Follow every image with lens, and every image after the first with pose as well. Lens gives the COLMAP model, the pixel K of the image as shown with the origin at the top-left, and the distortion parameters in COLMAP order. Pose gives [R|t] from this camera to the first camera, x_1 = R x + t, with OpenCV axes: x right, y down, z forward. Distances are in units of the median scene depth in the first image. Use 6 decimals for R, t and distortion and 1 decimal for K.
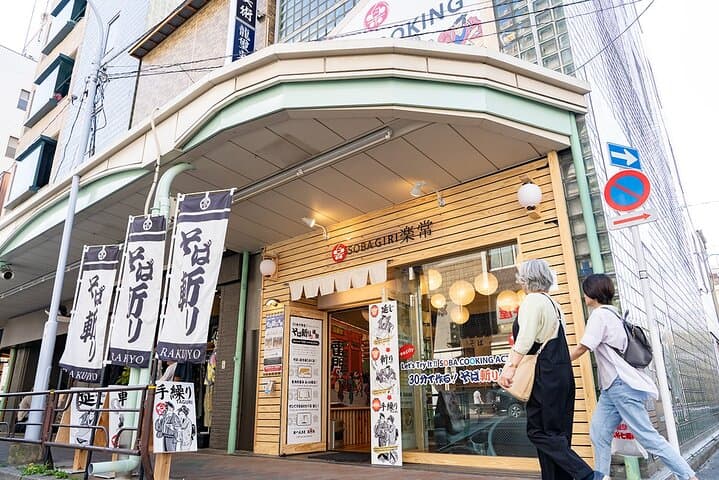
lens RADIAL K [[491.3, 0, 359.5], [0, 491.3, 240.0], [0, 0, 1]] dist [-0.038430, 0.000530]
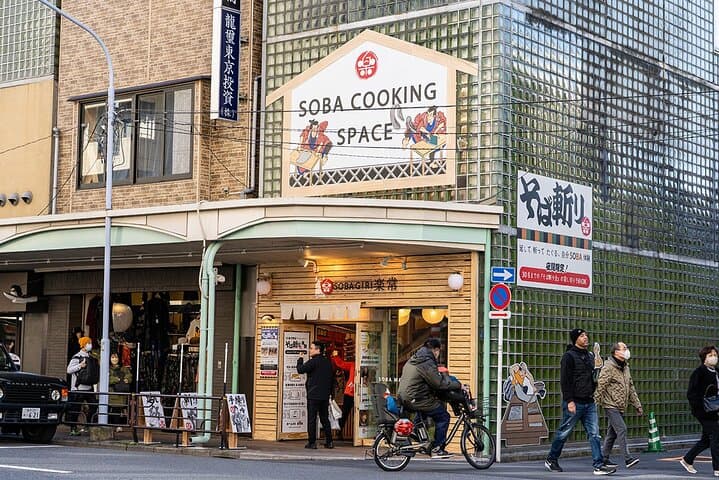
lens RADIAL K [[1370.7, 0, 359.5], [0, 1370.7, 240.0], [0, 0, 1]] dist [0.009812, 0.008114]
pose [[0.999374, 0.035107, 0.004289, 0.021165], [-0.035144, 0.972057, 0.232100, -0.881867], [0.003979, -0.232105, 0.972682, -2.296920]]
